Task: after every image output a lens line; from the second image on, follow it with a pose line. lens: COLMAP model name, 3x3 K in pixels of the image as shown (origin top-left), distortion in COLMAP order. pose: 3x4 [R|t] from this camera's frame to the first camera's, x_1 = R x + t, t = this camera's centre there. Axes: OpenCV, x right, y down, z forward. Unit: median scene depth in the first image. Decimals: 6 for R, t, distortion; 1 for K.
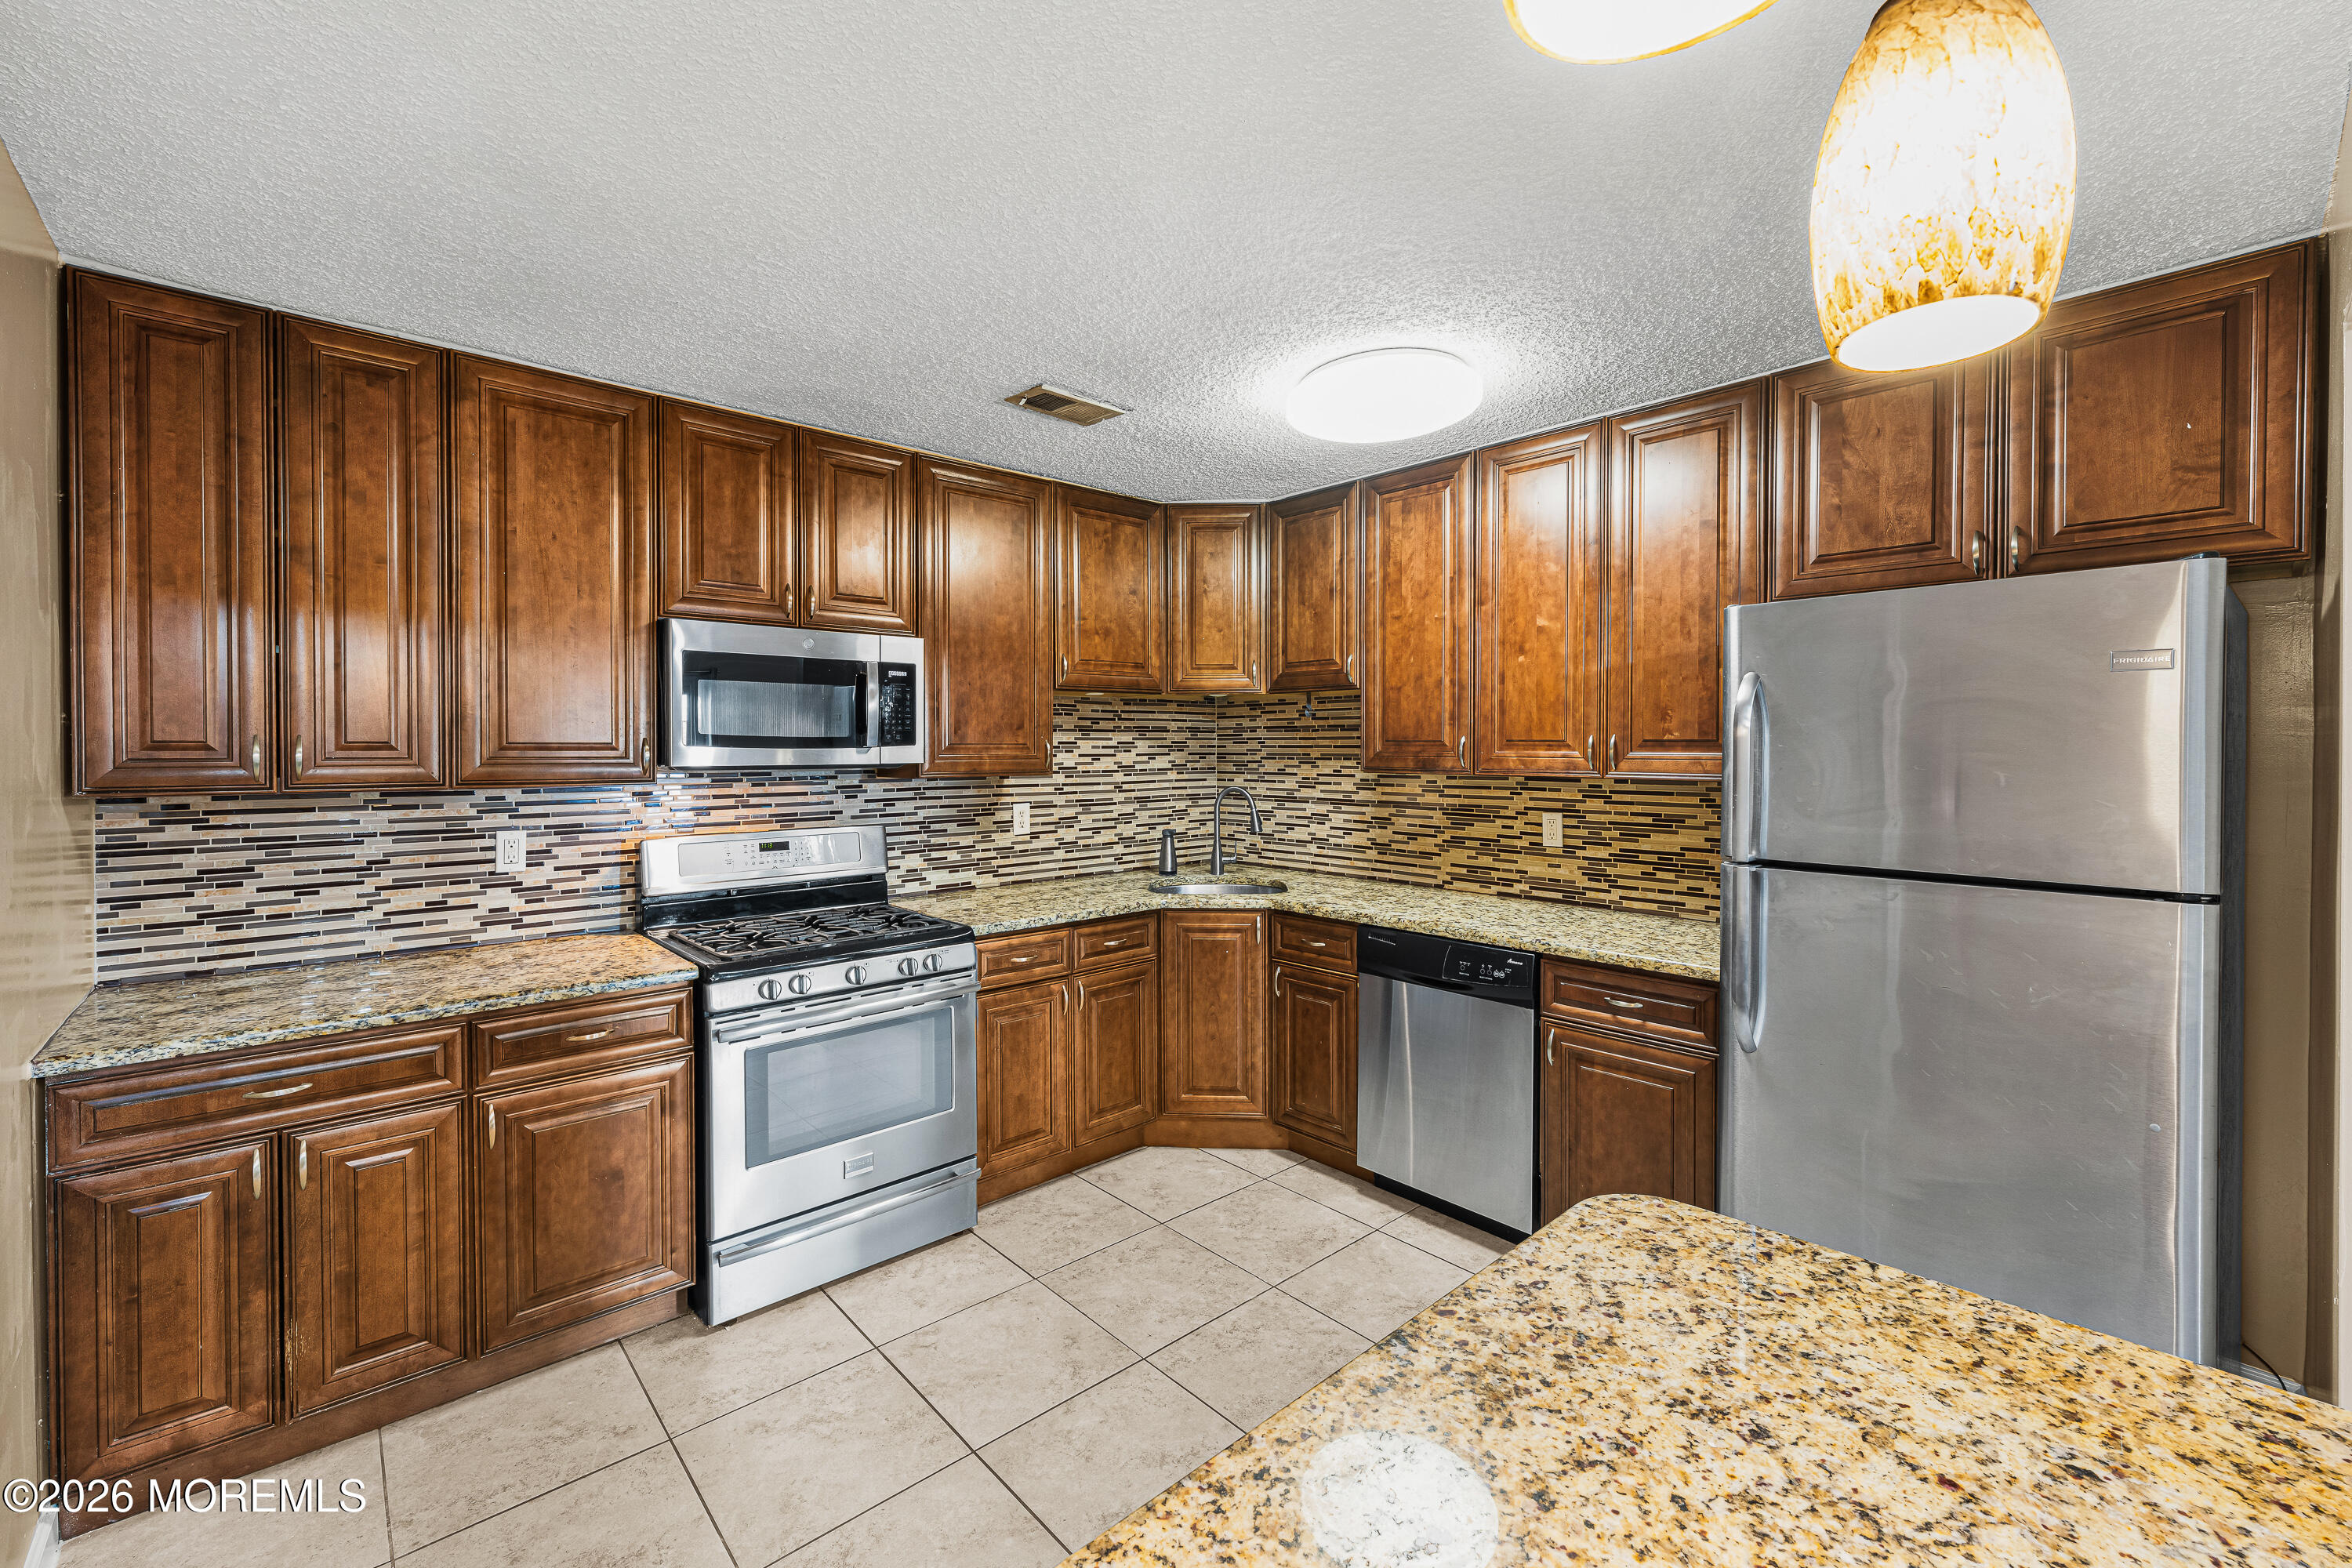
lens RADIAL K [[972.3, 0, 1176.6], [0, 972.3, 770.8], [0, 0, 1]] dist [0.001598, 0.000633]
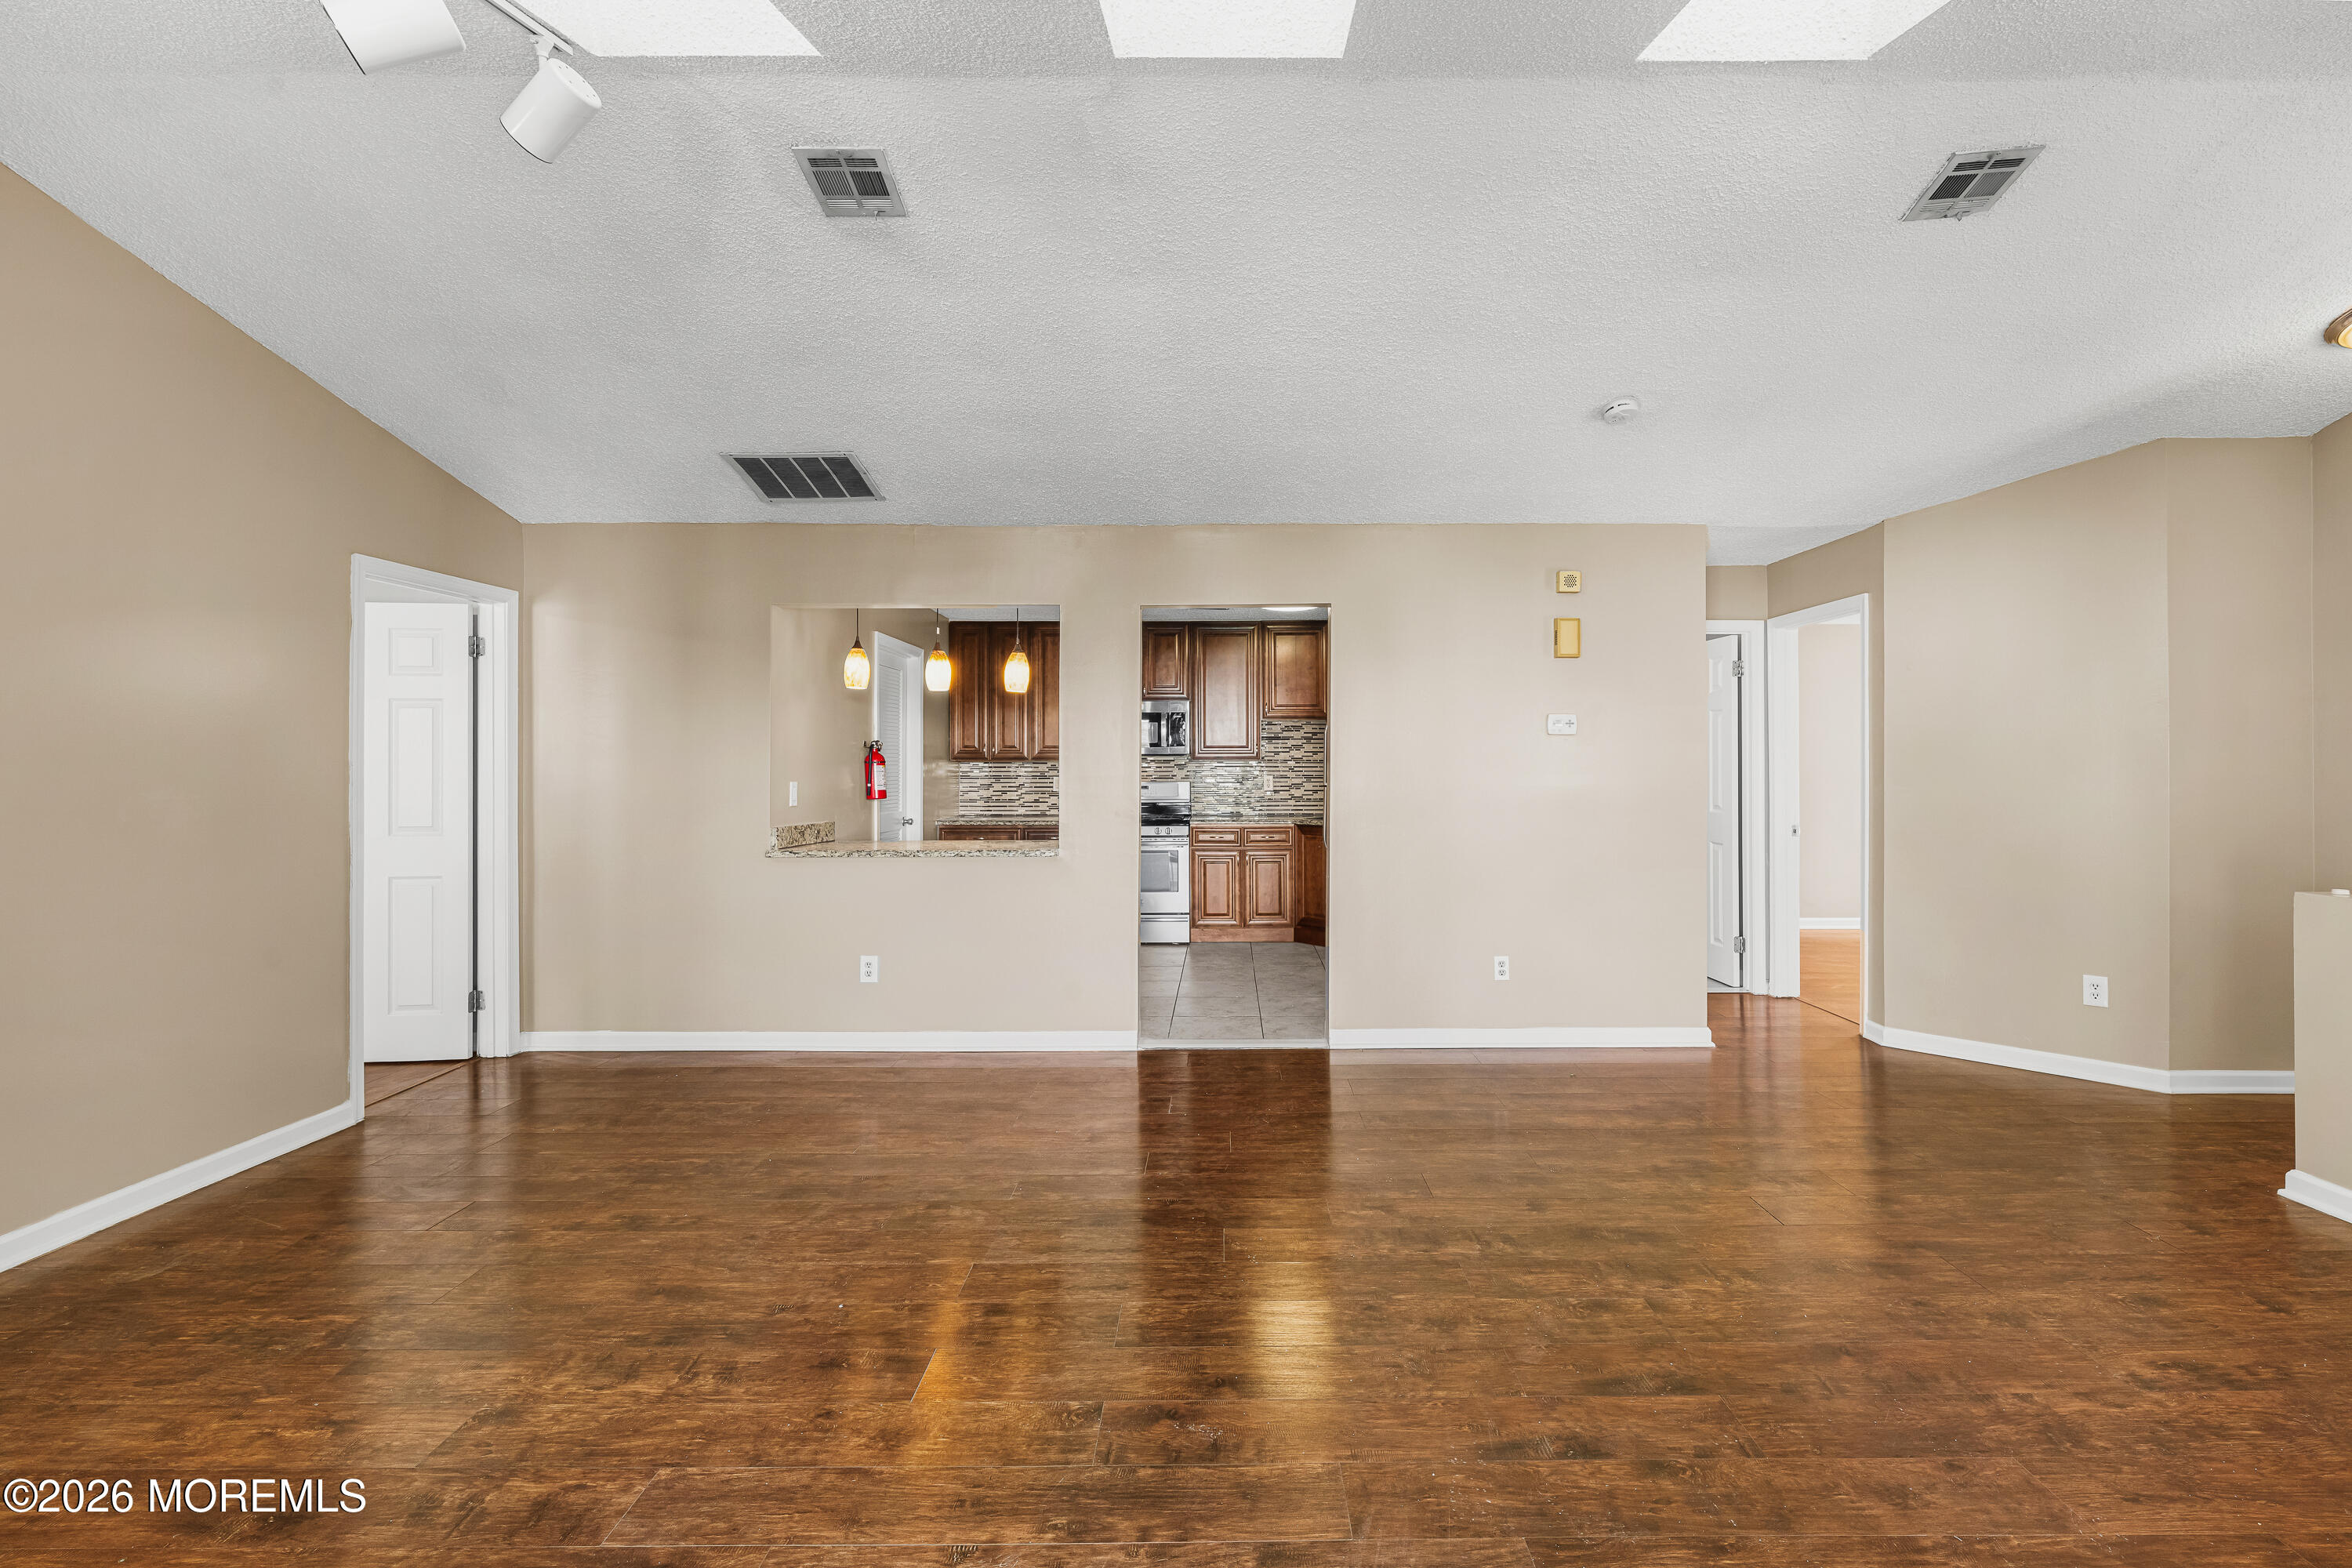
lens RADIAL K [[1034.4, 0, 1231.2], [0, 1034.4, 762.7], [0, 0, 1]] dist [-0.000214, -0.000427]
pose [[0.750768, -0.000485, -0.660566, 1.734511], [-0.016047, 0.999691, -0.018972, 0.070485], [0.660371, 0.024844, 0.750529, -0.963950]]
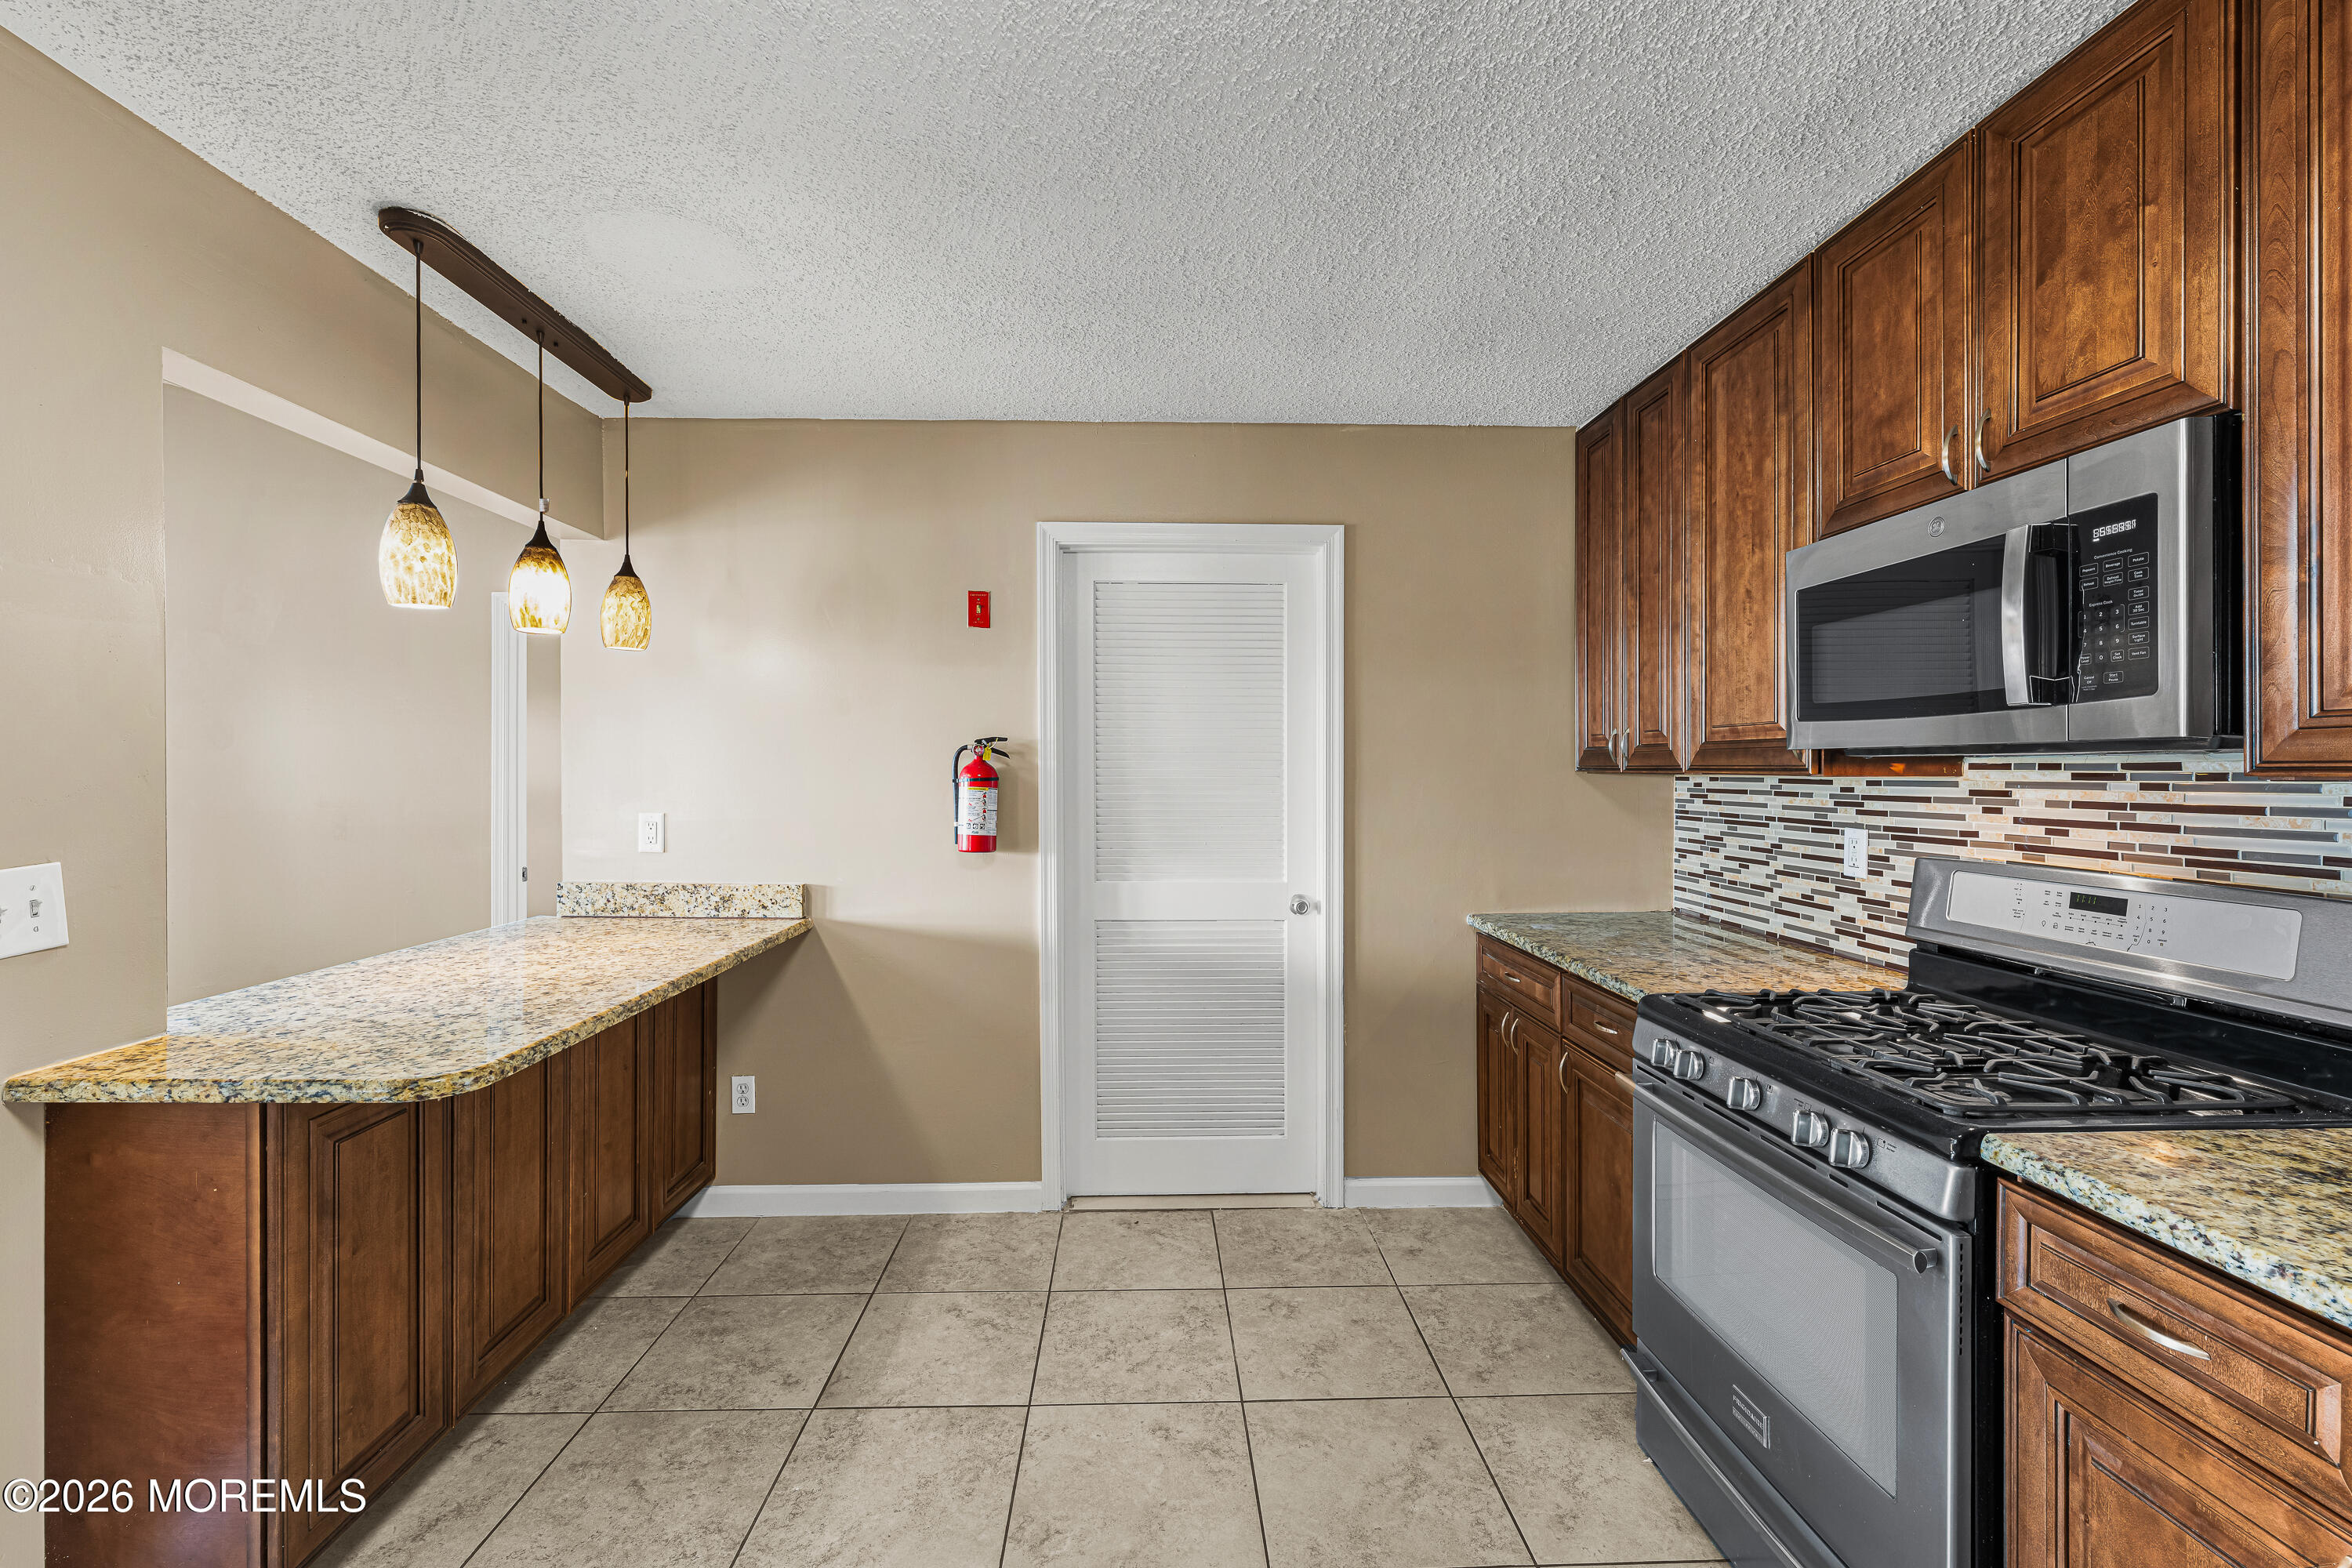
lens RADIAL K [[977.3, 0, 1173.3], [0, 977.3, 771.8], [0, 0, 1]] dist [-0.000607, 0.000002]
pose [[-0.641241, 0.004356, -0.767328, 0.353805], [-0.015426, 0.999709, 0.018567, 0.005677], [0.767185, 0.023742, -0.640987, 1.100973]]
